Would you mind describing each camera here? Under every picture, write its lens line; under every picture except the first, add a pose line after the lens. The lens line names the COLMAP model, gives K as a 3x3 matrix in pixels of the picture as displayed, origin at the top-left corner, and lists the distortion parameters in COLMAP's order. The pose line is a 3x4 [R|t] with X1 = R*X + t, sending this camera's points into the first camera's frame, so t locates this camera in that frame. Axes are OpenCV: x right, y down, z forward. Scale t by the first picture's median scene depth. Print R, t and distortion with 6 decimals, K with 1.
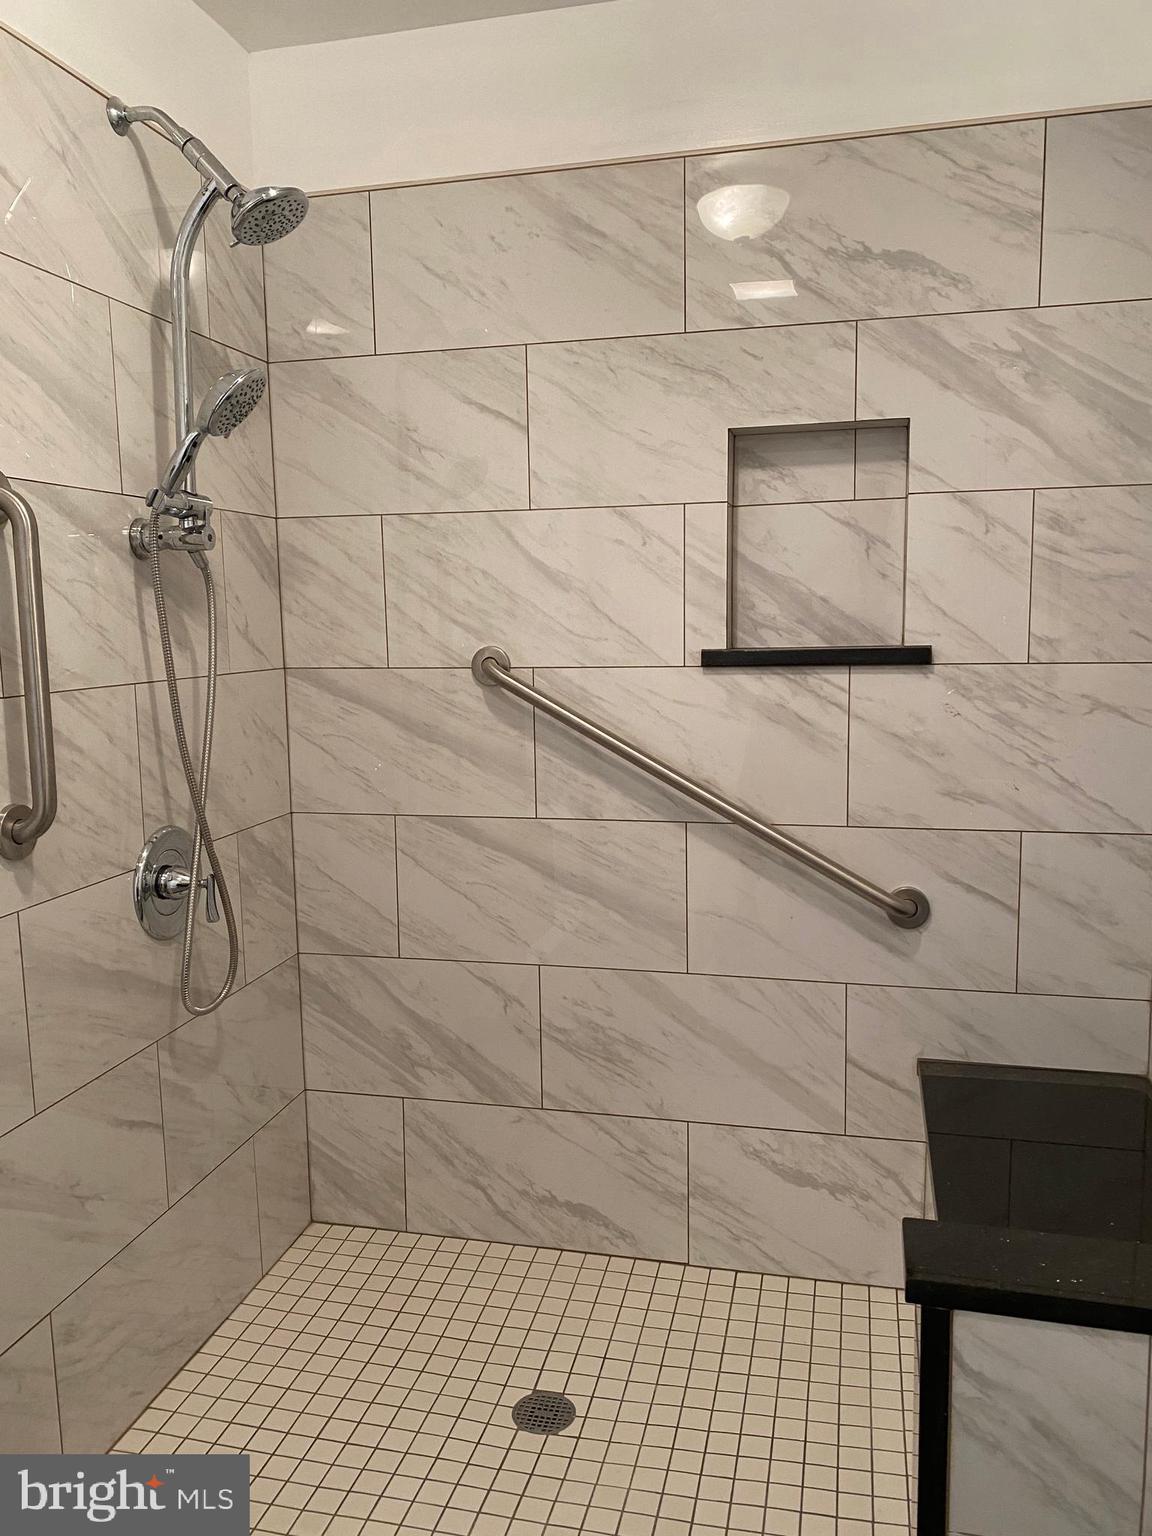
lens RADIAL K [[1159.4, 0, 576.0], [0, 1159.4, 768.0], [0, 0, 1]] dist [0.049463, -0.076929]
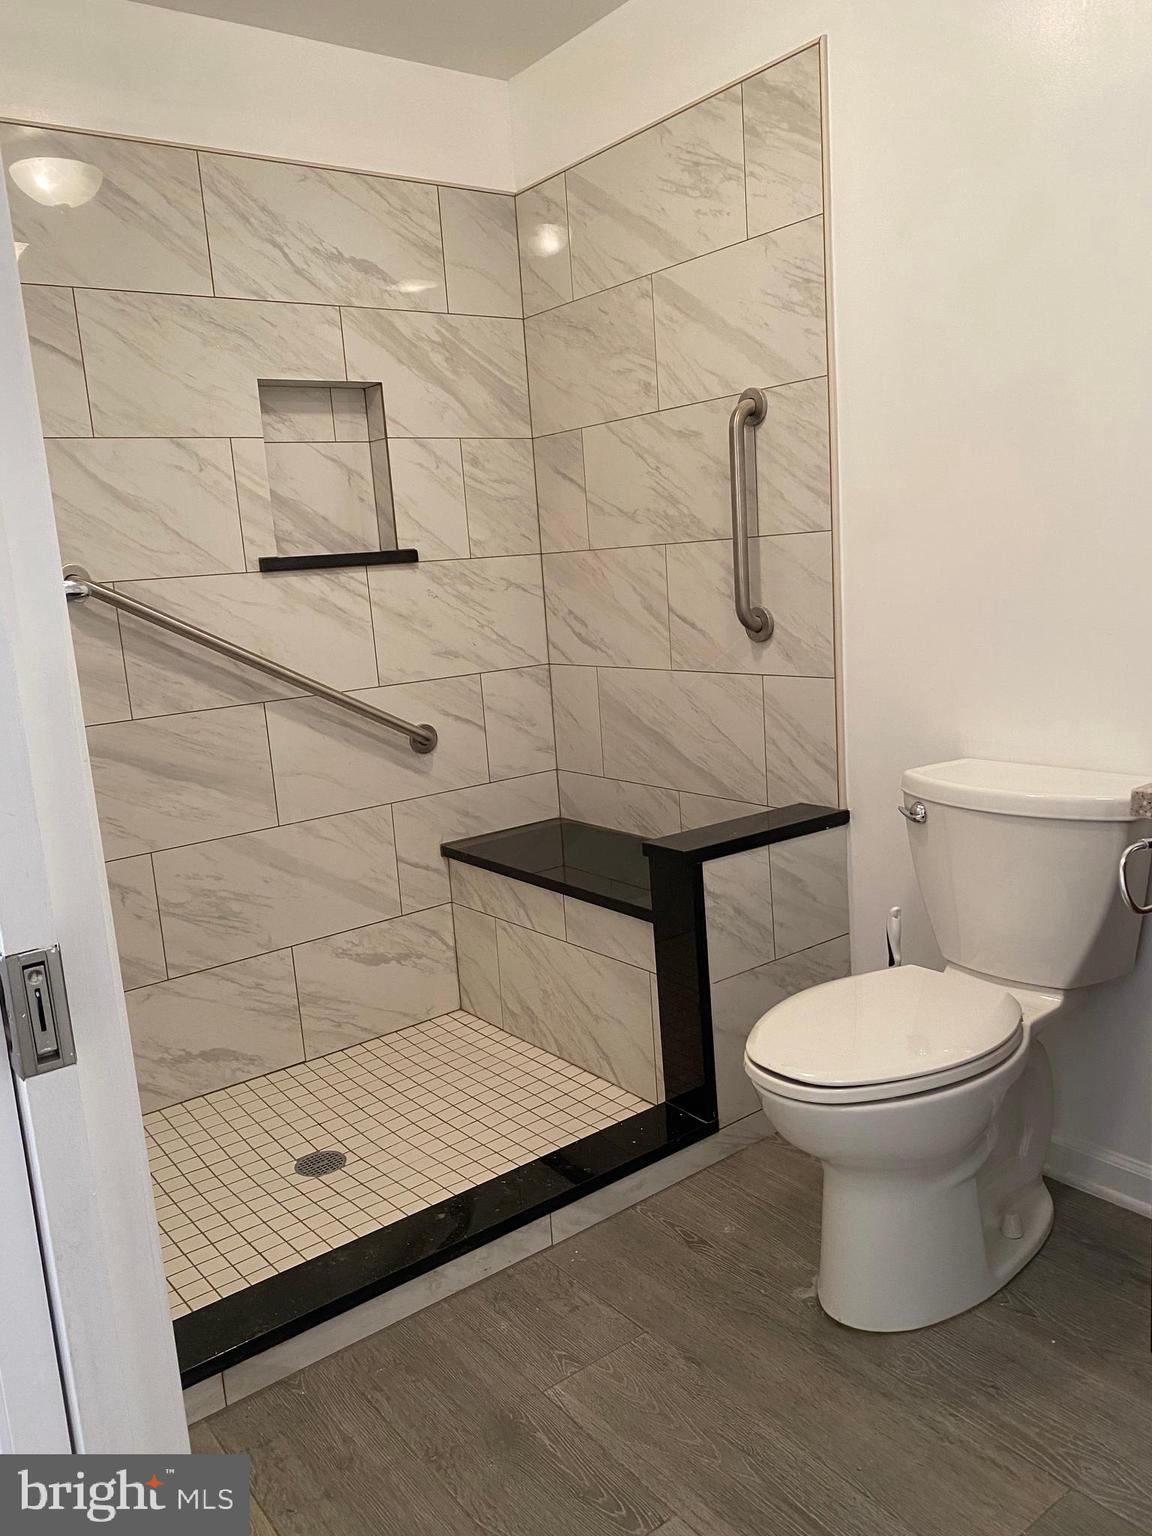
lens RADIAL K [[1176.2, 0, 576.0], [0, 1176.2, 768.0], [0, 0, 1]] dist [0.102818, -0.251882]
pose [[0.632060, -0.166347, 0.756855, -0.683961], [0.157593, 0.983871, 0.084634, 0.064534], [-0.758726, 0.065782, 0.648080, -0.055182]]
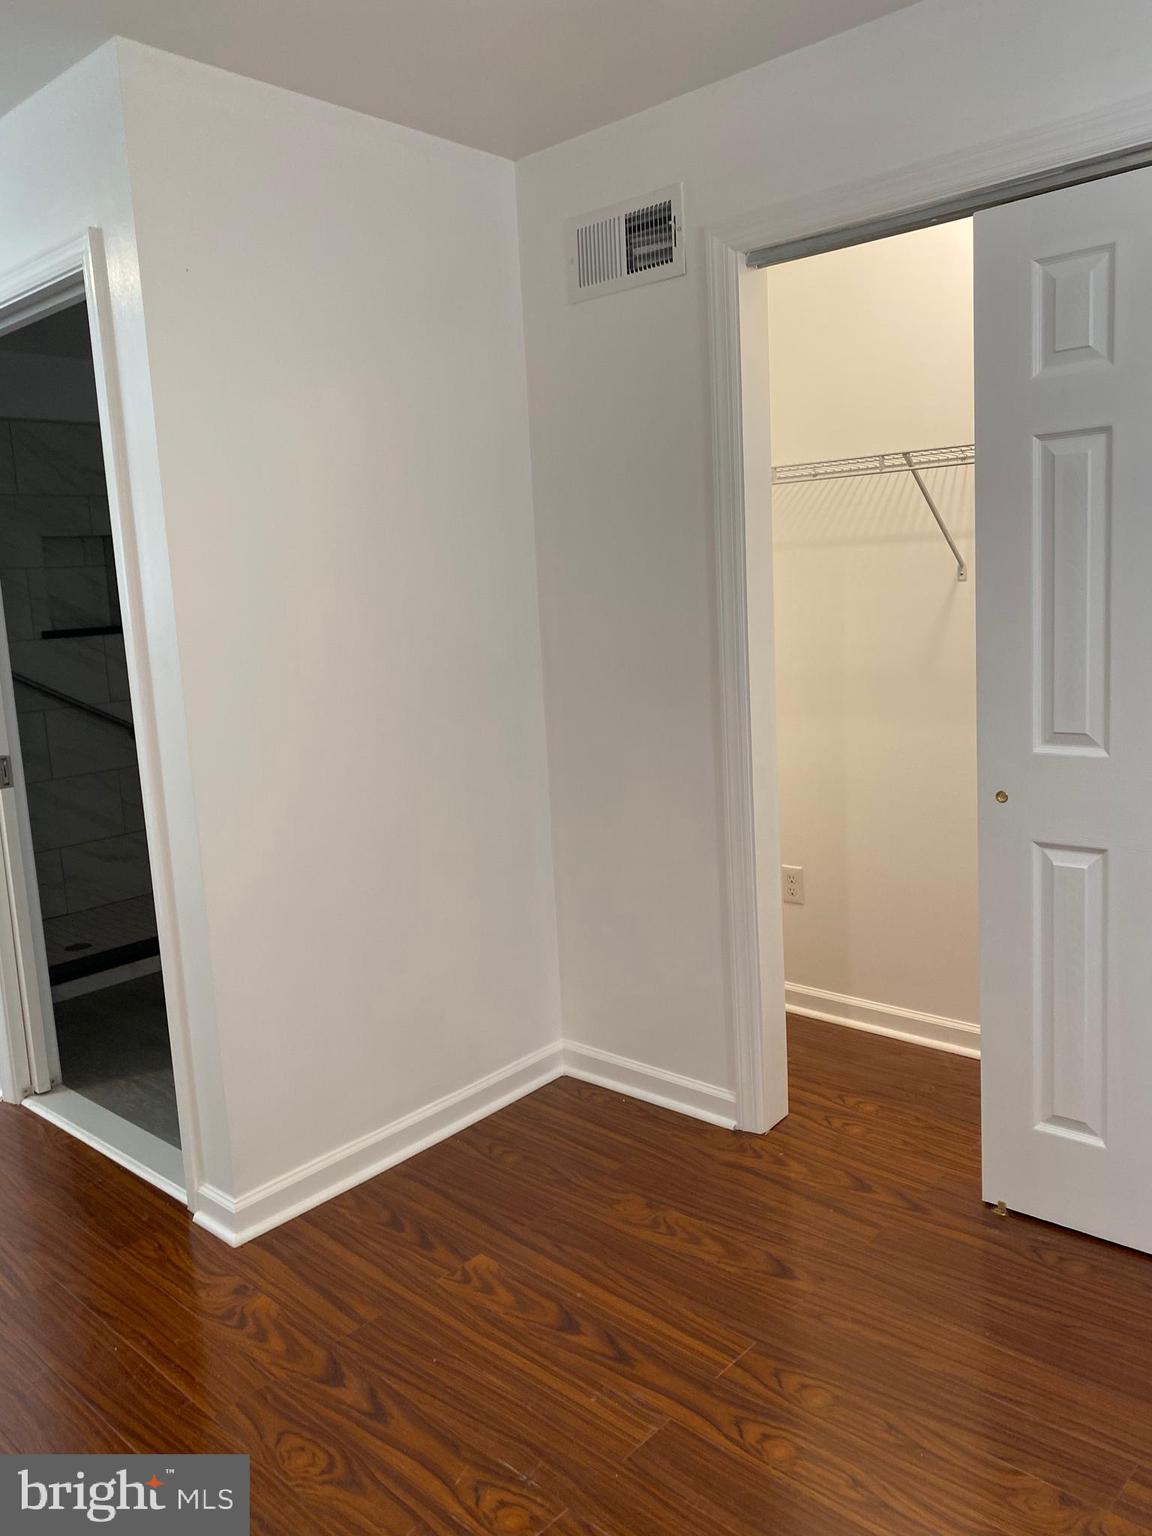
lens RADIAL K [[1176.2, 0, 576.0], [0, 1176.2, 768.0], [0, 0, 1]] dist [0.102818, -0.251882]
pose [[0.470796, -0.142606, 0.870641, -1.492022], [0.155112, 0.984857, 0.077439, 0.145279], [-0.868500, 0.098589, 0.485786, -1.027806]]
